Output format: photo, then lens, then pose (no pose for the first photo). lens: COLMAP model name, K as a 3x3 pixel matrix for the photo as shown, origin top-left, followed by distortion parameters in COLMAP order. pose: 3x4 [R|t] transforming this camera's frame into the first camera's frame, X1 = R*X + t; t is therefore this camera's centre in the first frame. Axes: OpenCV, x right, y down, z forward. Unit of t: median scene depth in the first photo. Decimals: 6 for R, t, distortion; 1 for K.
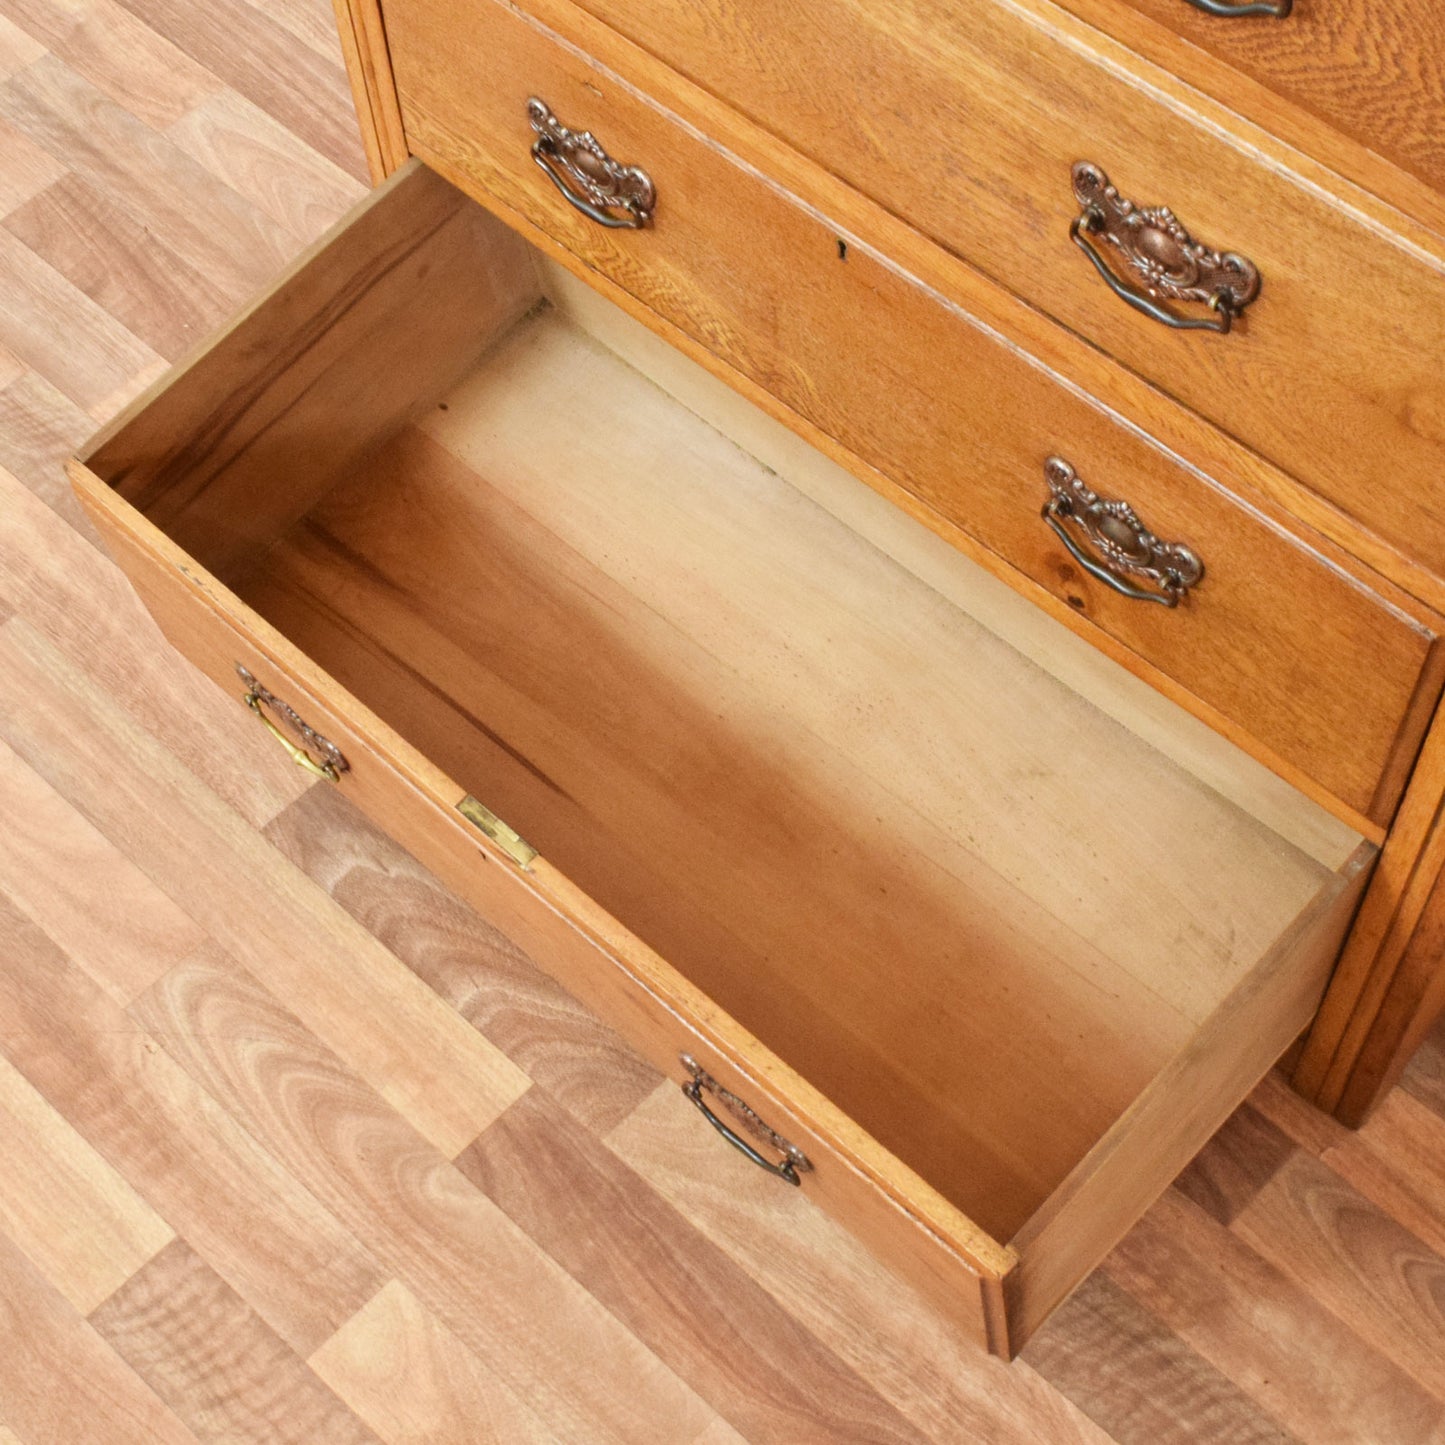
lens RADIAL K [[2347.6, 0, 800.5], [0, 2347.6, 848.8], [0, 0, 1]] dist [-0.015429, 0.014040]
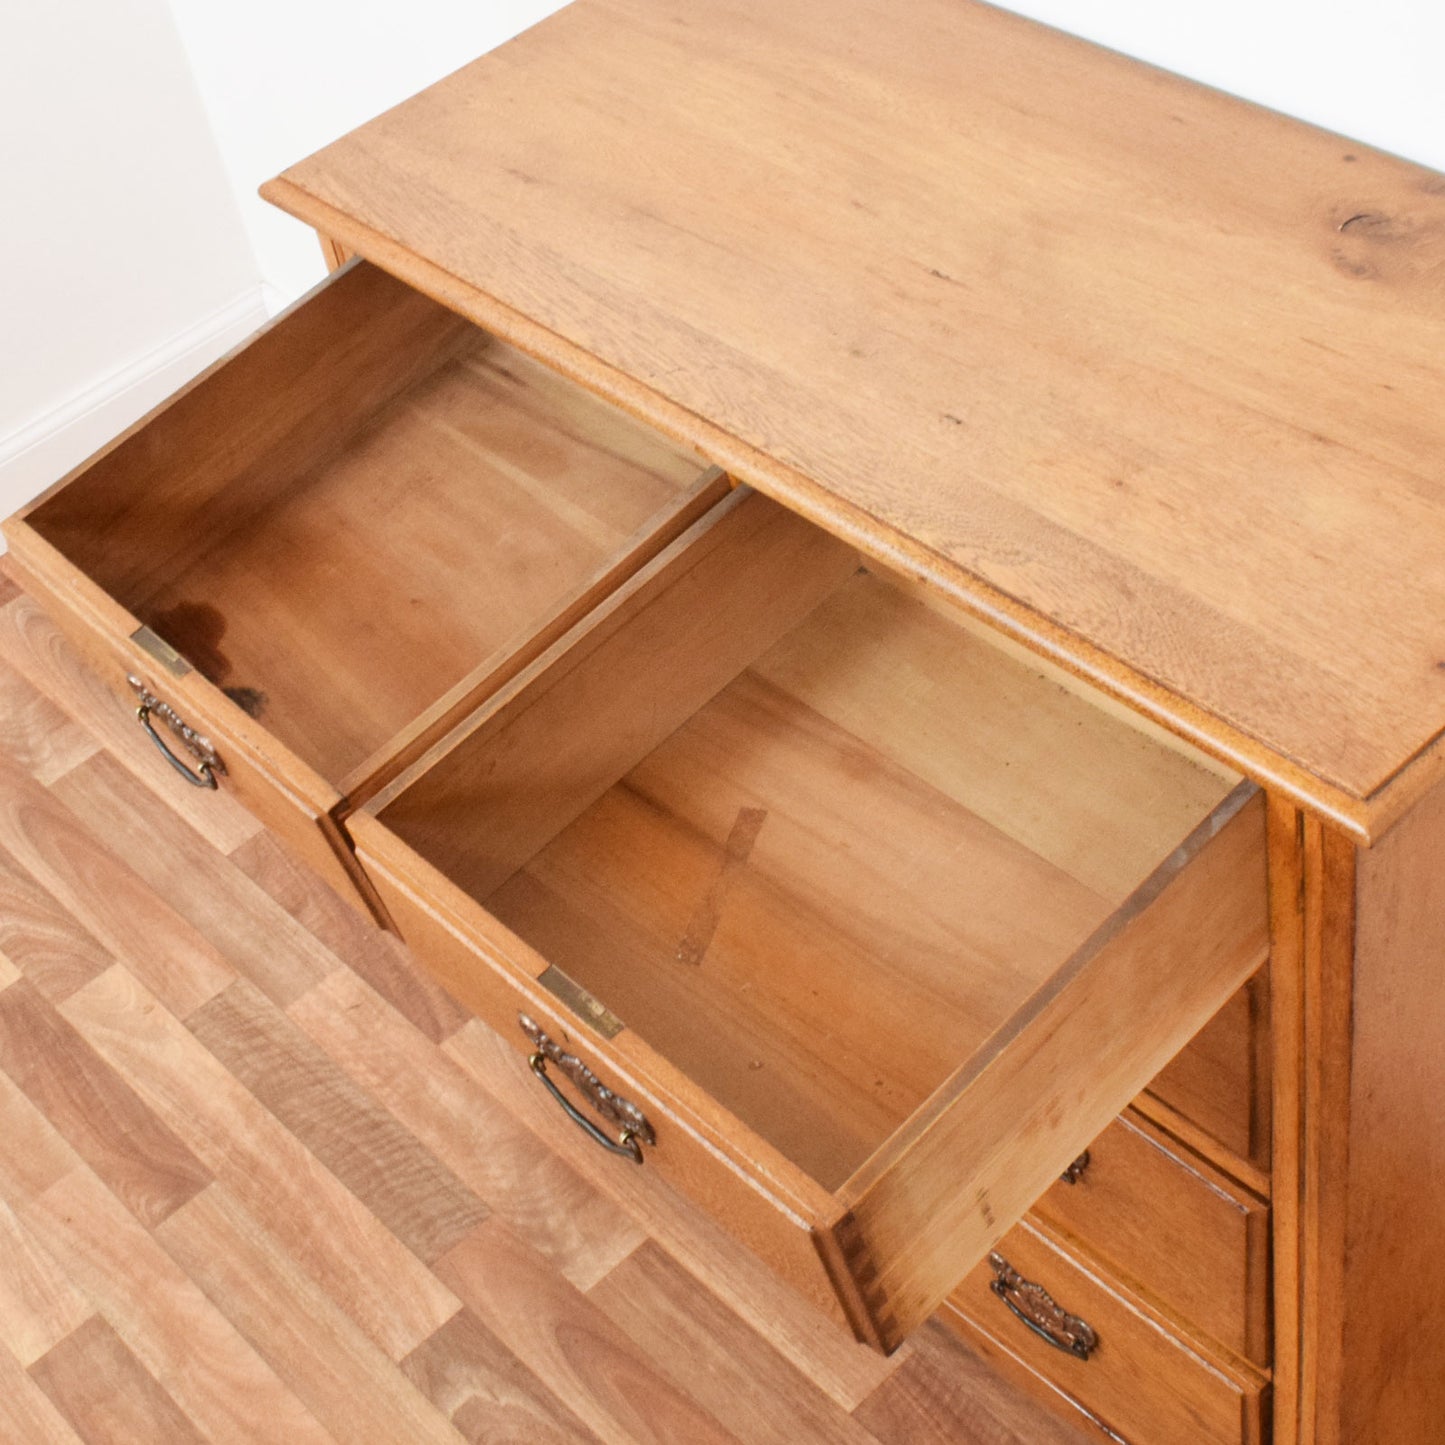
lens RADIAL K [[2456.2, 0, 684.3], [0, 2456.2, 653.7], [0, 0, 1]] dist [-0.012608, 0.029638]
pose [[0.986150, -0.043053, -0.160169, 0.137762], [-0.004767, 0.957964, -0.286849, 0.003495], [0.165786, 0.283640, 0.944491, -0.275973]]
